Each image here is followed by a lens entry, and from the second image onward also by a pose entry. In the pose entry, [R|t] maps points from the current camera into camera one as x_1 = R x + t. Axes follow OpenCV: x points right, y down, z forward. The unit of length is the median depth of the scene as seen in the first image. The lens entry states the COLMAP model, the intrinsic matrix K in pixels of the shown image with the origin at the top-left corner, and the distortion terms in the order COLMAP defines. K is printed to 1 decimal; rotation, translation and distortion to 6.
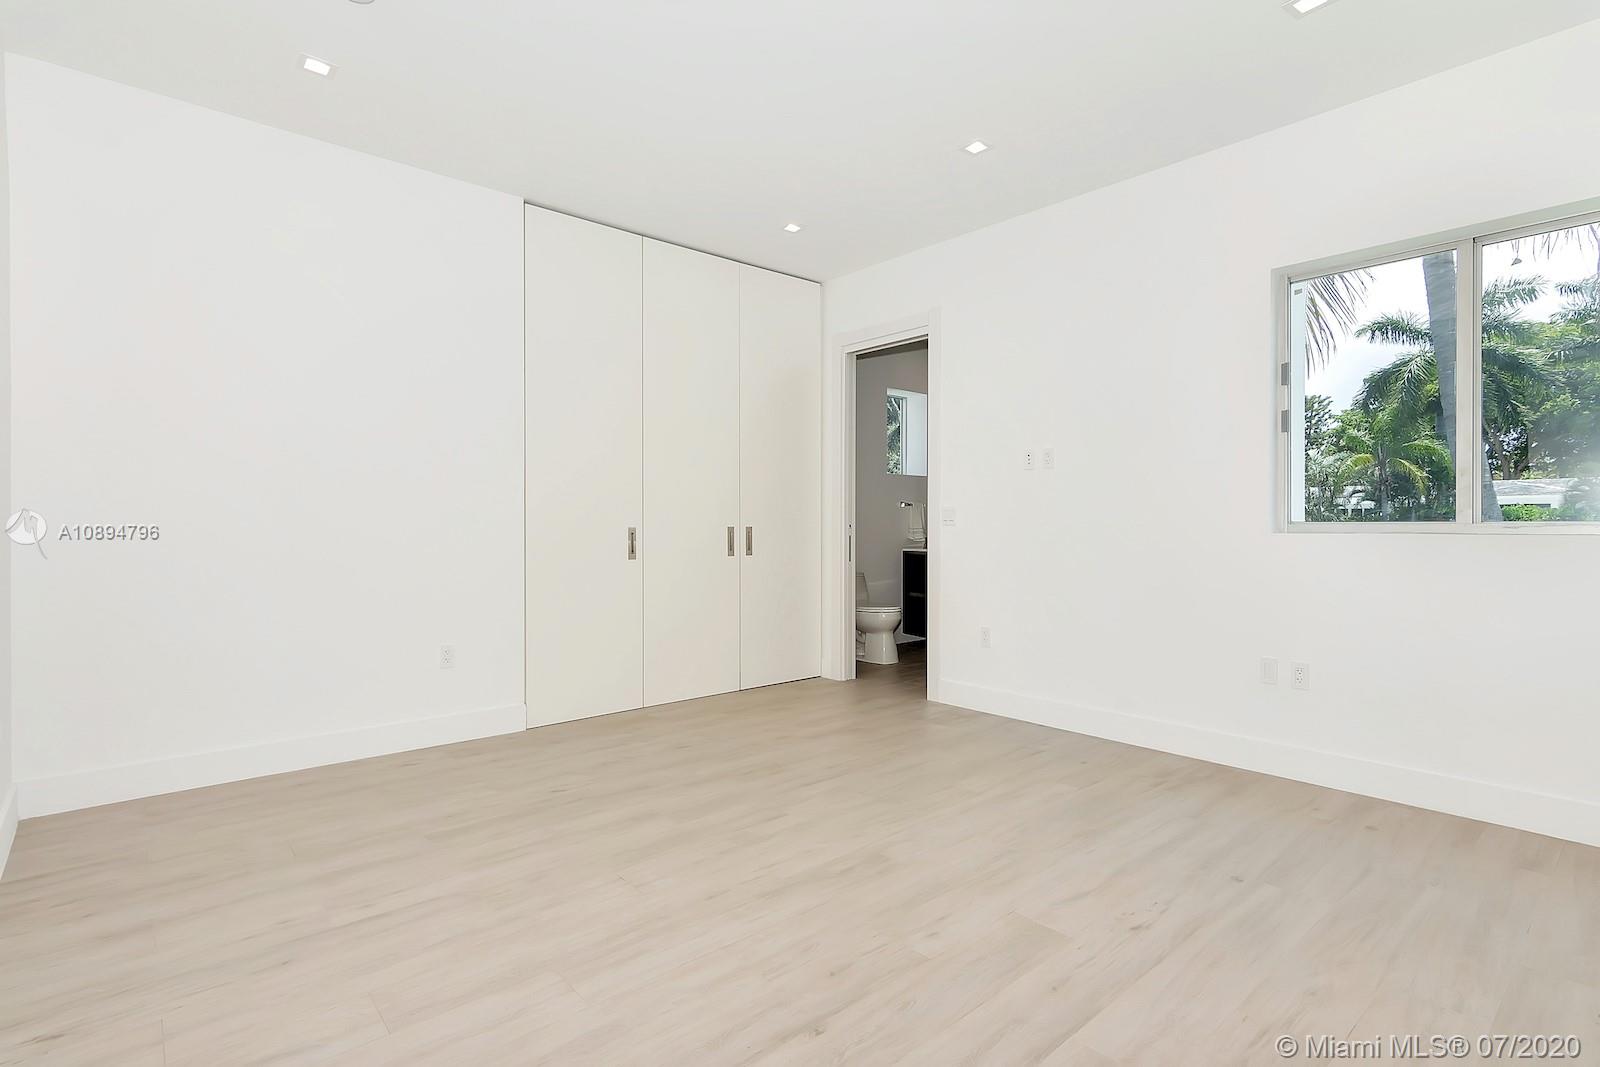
lens RADIAL K [[791.6, 0, 800.6], [0, 791.6, 528.2], [0, 0, 1]] dist [0.000648, 0.001101]
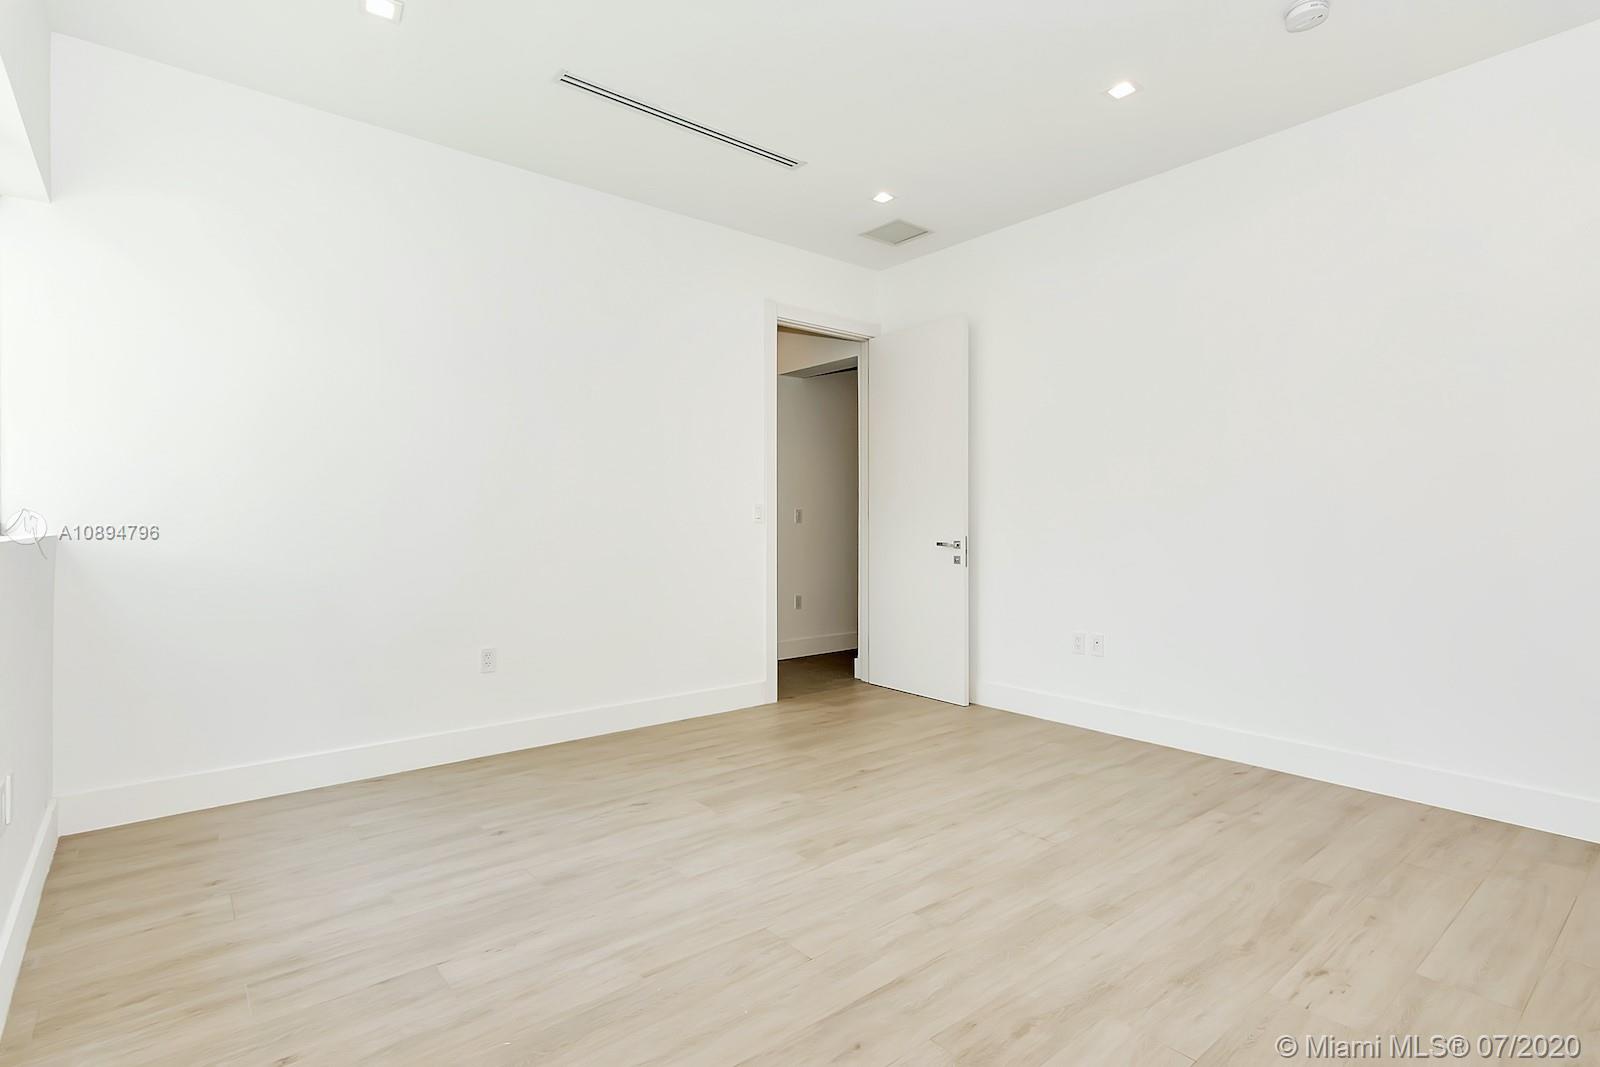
lens RADIAL K [[791.6, 0, 799.9], [0, 791.6, 528.6], [0, 0, 1]] dist [0.000648, 0.001101]
pose [[-0.999465, -0.000205, 0.032695, 0.080654], [0.000285, 0.999888, 0.014982, -0.013474], [-0.032695, 0.014983, -0.999353, 2.102373]]
